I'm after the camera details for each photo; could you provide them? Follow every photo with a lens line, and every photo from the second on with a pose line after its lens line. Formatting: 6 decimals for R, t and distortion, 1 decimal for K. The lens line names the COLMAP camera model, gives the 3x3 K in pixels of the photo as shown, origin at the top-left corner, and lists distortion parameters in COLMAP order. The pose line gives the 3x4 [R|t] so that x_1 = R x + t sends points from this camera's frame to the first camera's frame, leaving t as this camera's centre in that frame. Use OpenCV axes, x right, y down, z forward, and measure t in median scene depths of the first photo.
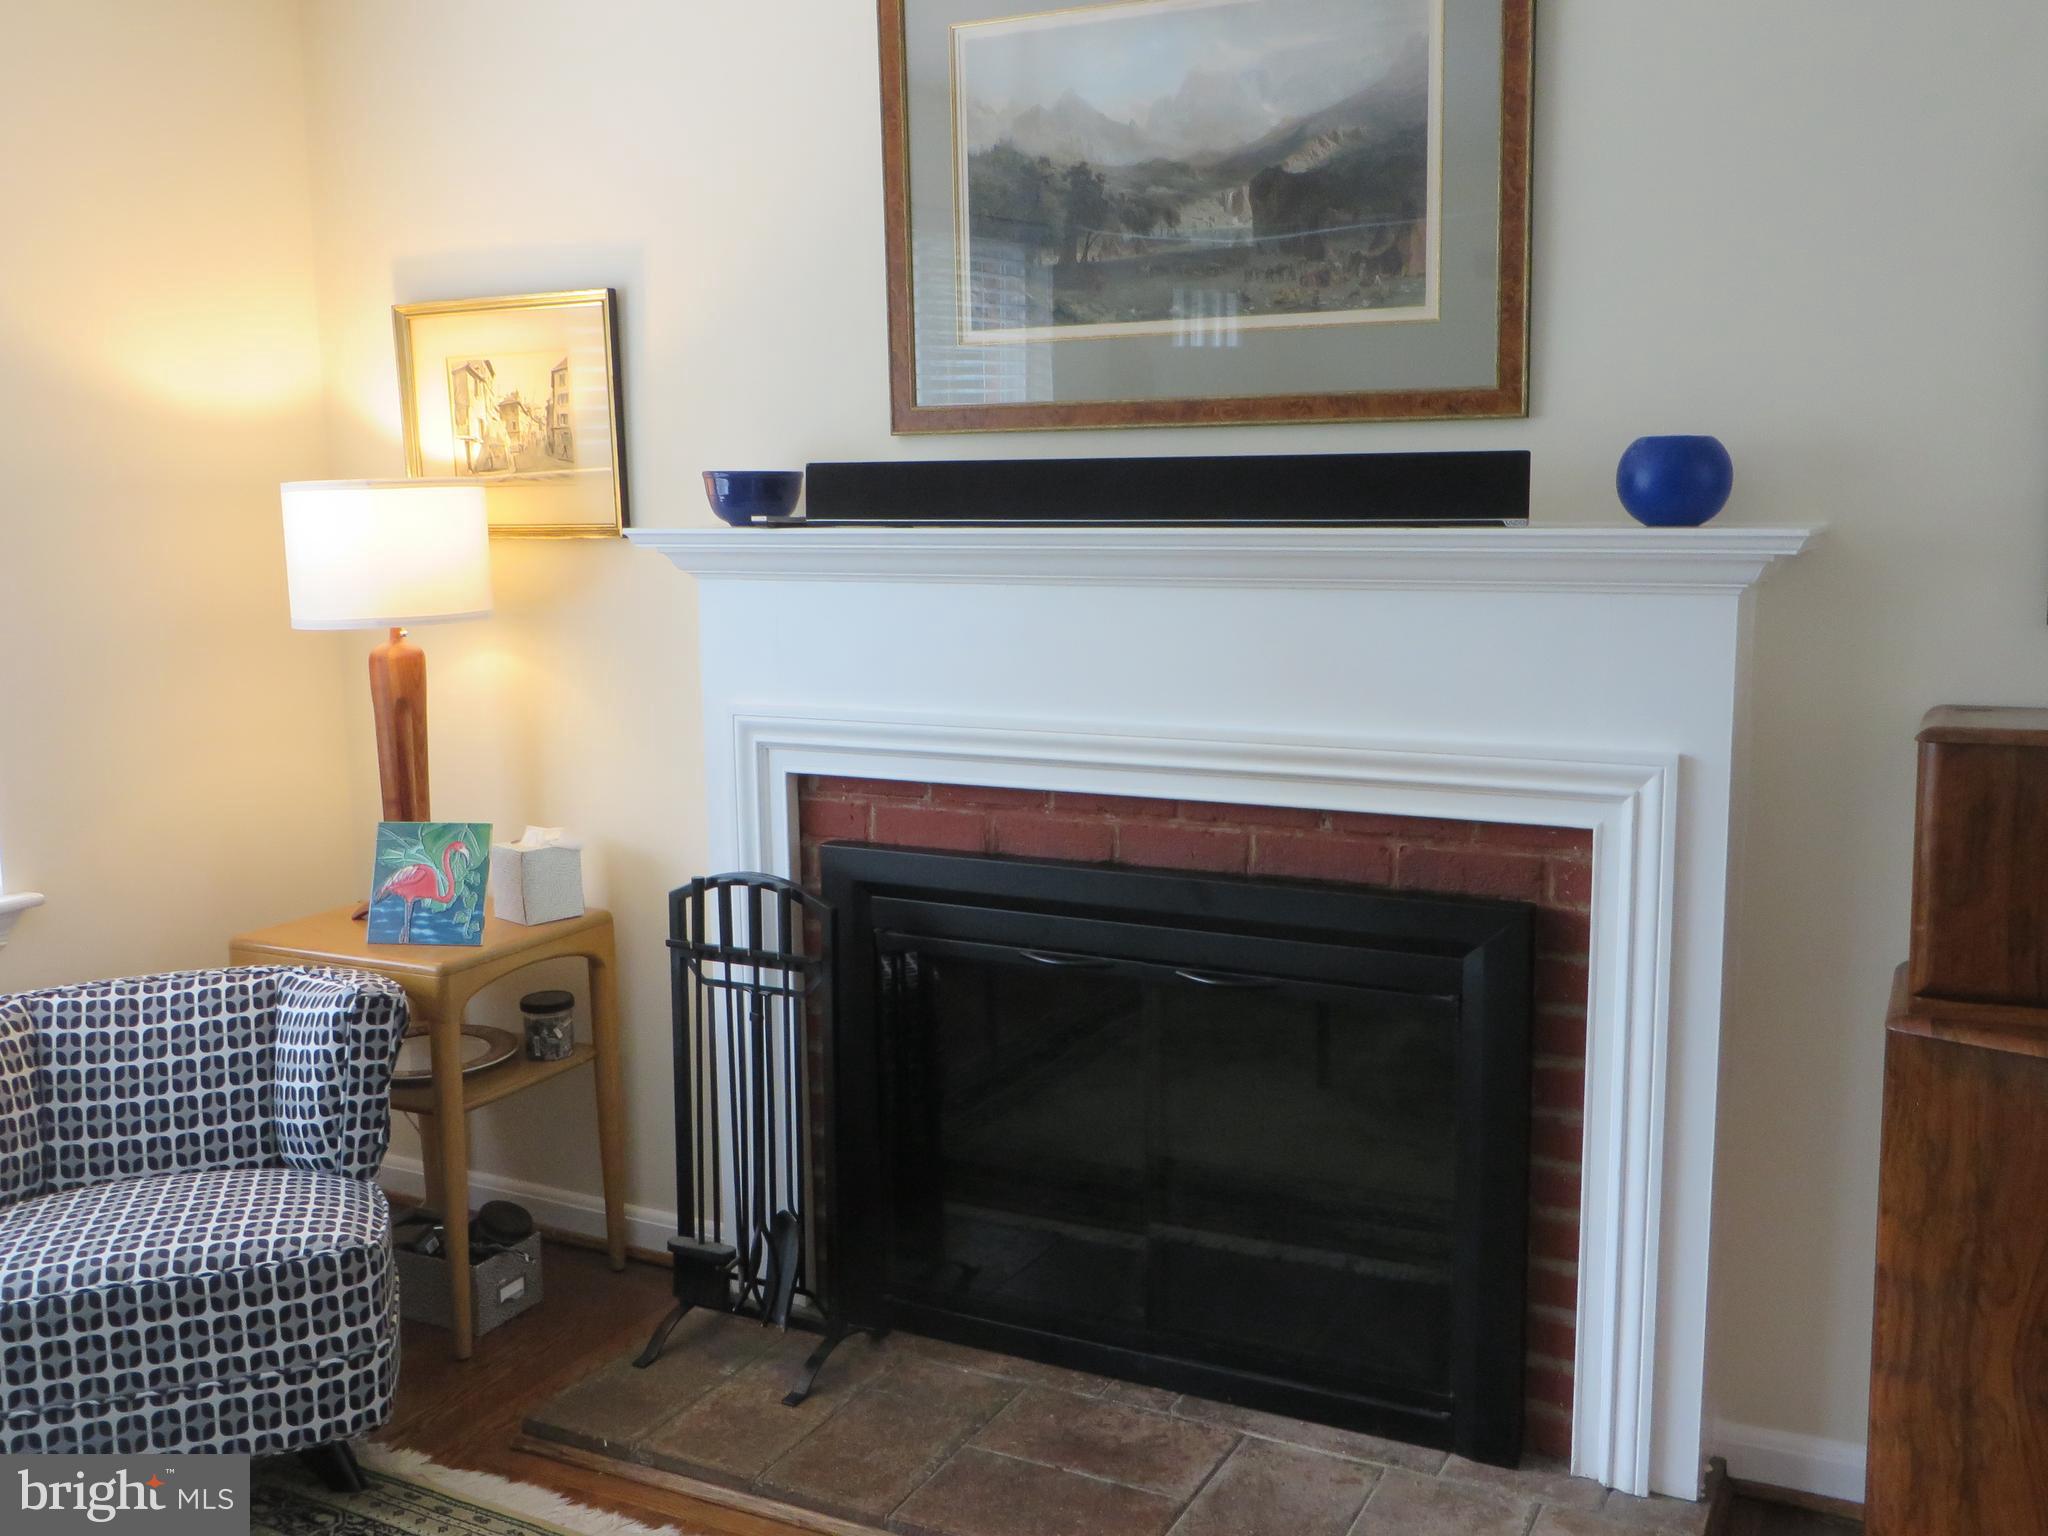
lens RADIAL K [[1842.2, 0, 1054.0], [0, 1842.2, 777.6], [0, 0, 1]] dist [-0.040340, 0.002072]
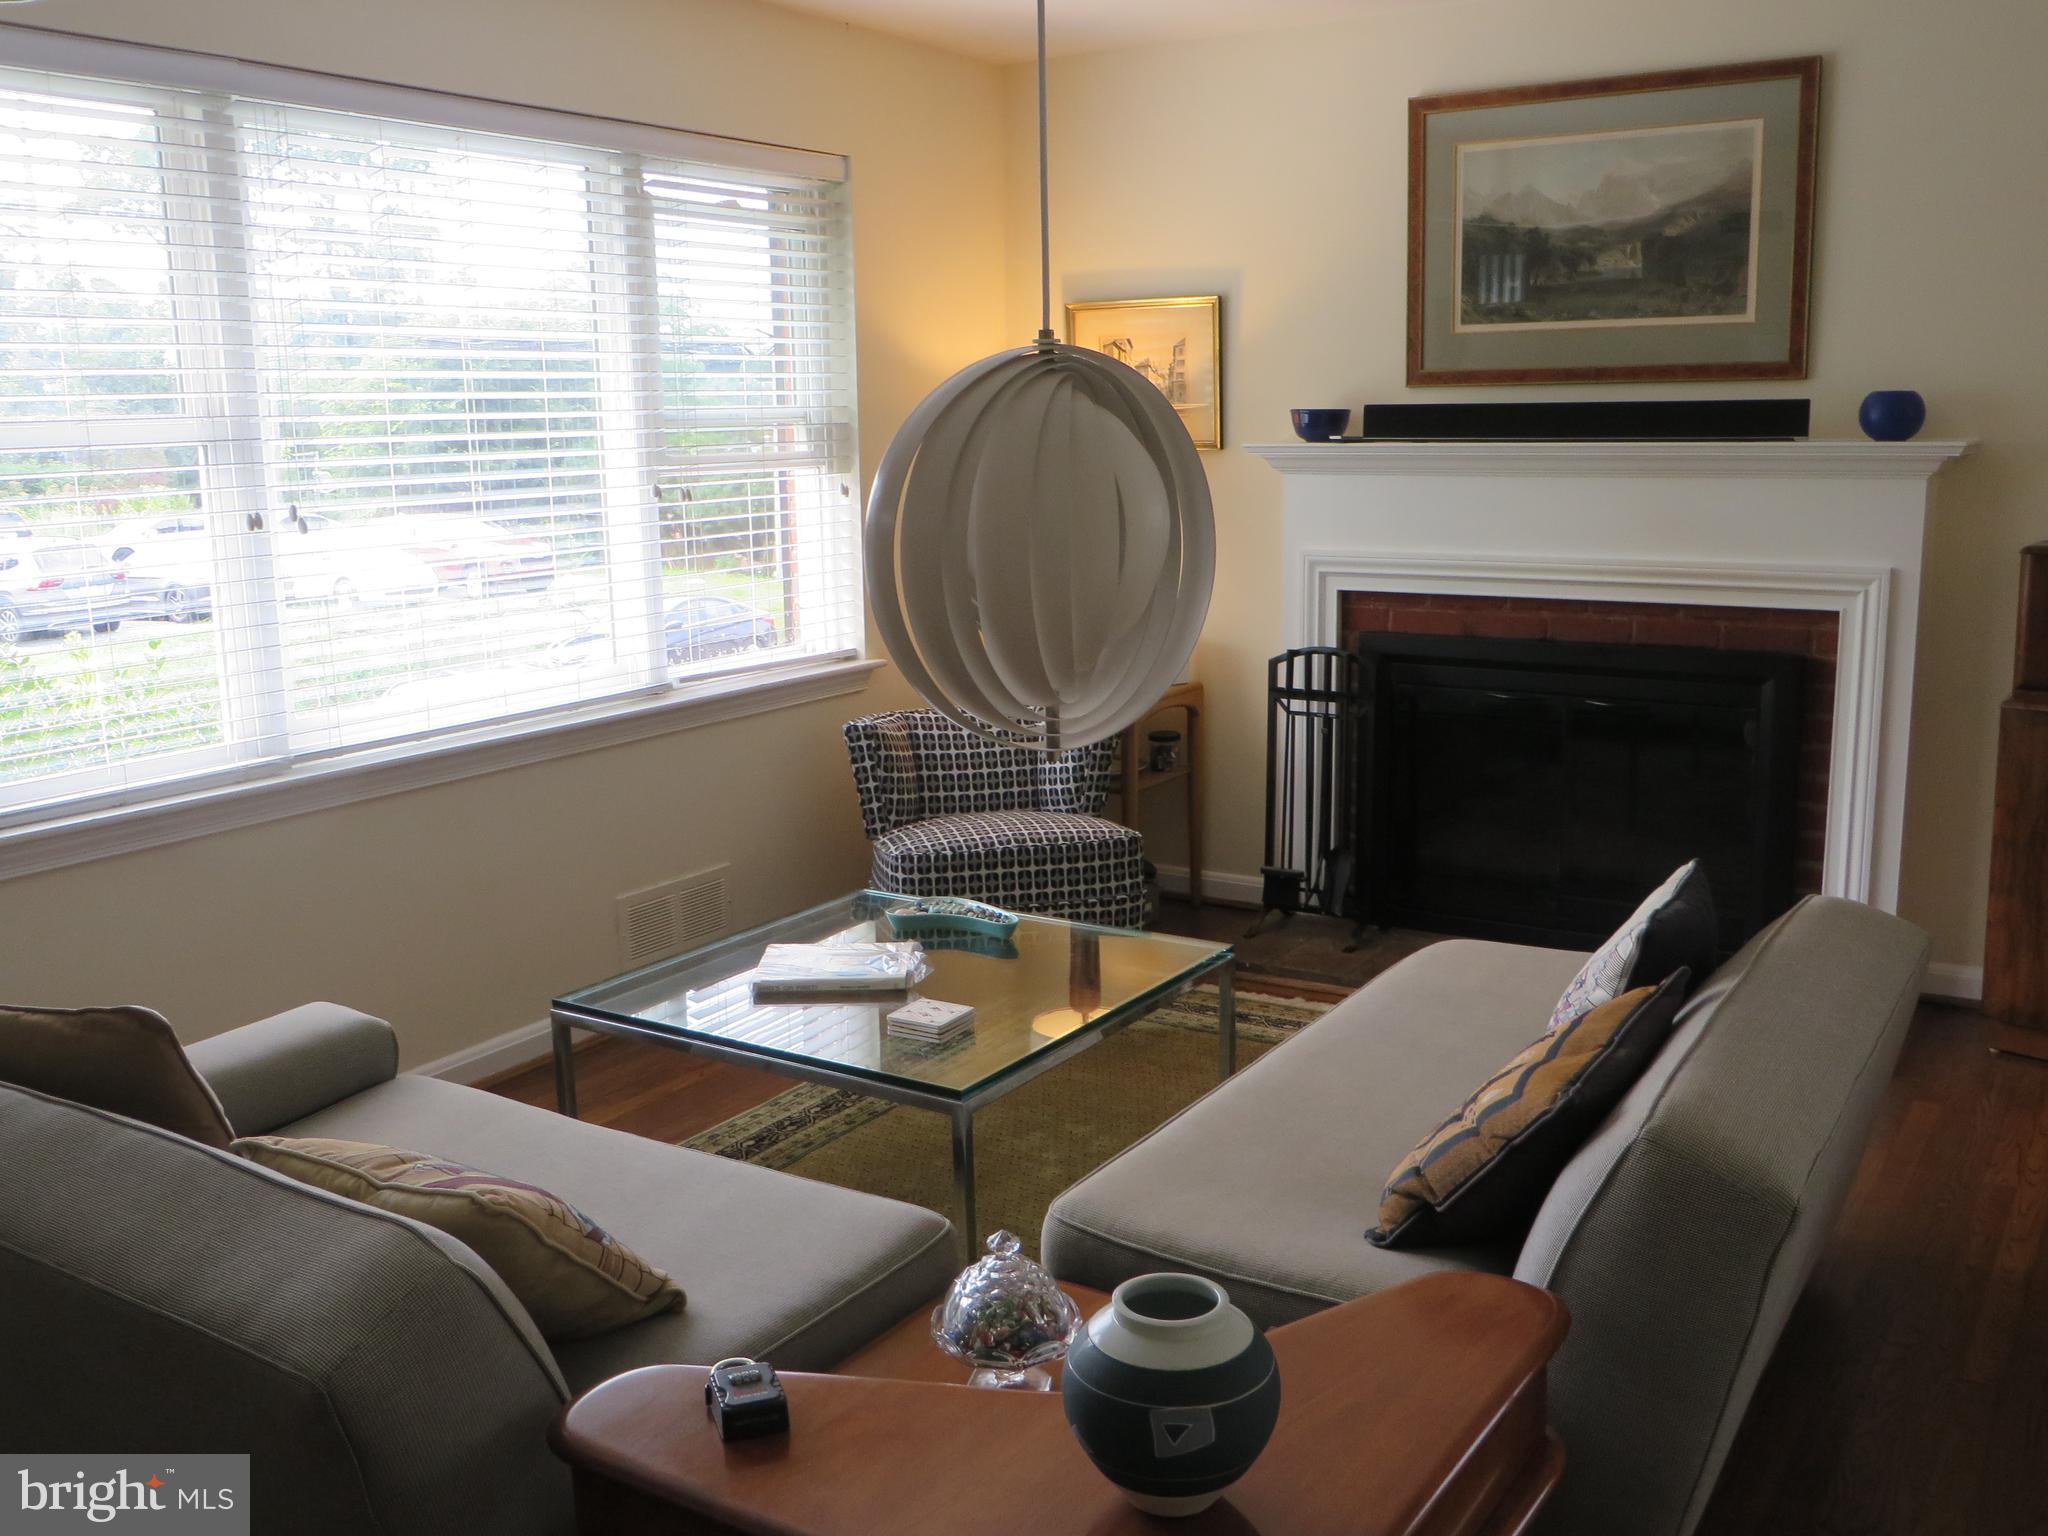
lens RADIAL K [[1842.2, 0, 1021.8], [0, 1842.2, 767.1], [0, 0, 1]] dist [-0.040340, 0.002072]
pose [[0.992887, 0.017549, -0.117762, -0.260945], [-0.013404, 0.999265, 0.035901, 0.115694], [0.118305, -0.034067, 0.992393, -0.791780]]
